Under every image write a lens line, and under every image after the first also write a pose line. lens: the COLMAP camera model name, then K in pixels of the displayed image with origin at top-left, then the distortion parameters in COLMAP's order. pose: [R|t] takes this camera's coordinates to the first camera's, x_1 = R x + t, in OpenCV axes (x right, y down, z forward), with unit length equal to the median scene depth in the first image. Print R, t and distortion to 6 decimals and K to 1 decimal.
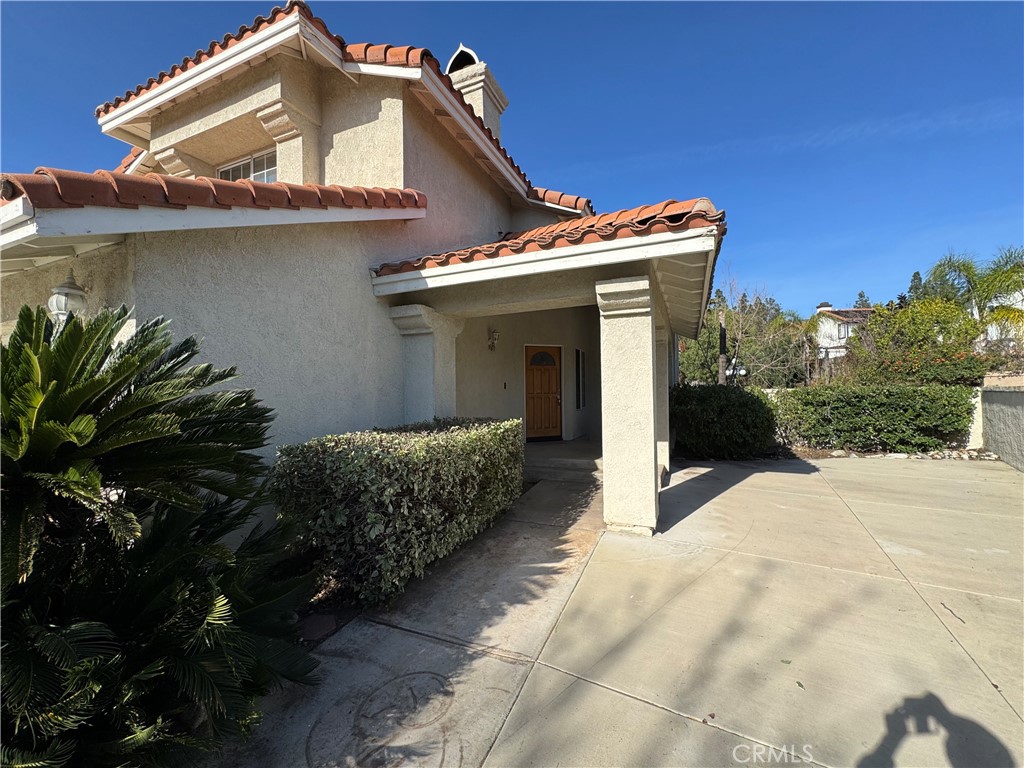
lens RADIAL K [[413.7, 0, 509.4], [0, 413.7, 387.0], [0, 0, 1]] dist [-0.000581, 0.000063]
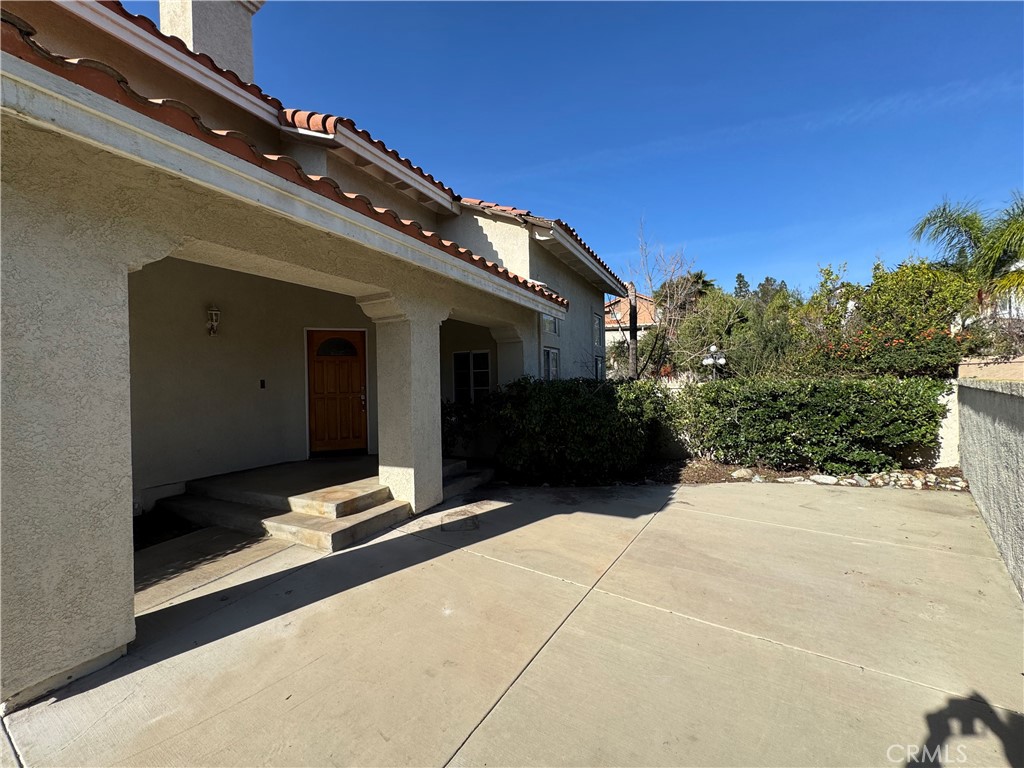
lens RADIAL K [[408.5, 0, 512.0], [0, 408.5, 384.0], [0, 0, 1]] dist [-0.001932, -0.000190]
pose [[0.998101, -0.007208, -0.061183, 0.531062], [0.008042, 0.999878, 0.013380, -0.008942], [0.061079, -0.013847, 0.998037, 0.327974]]
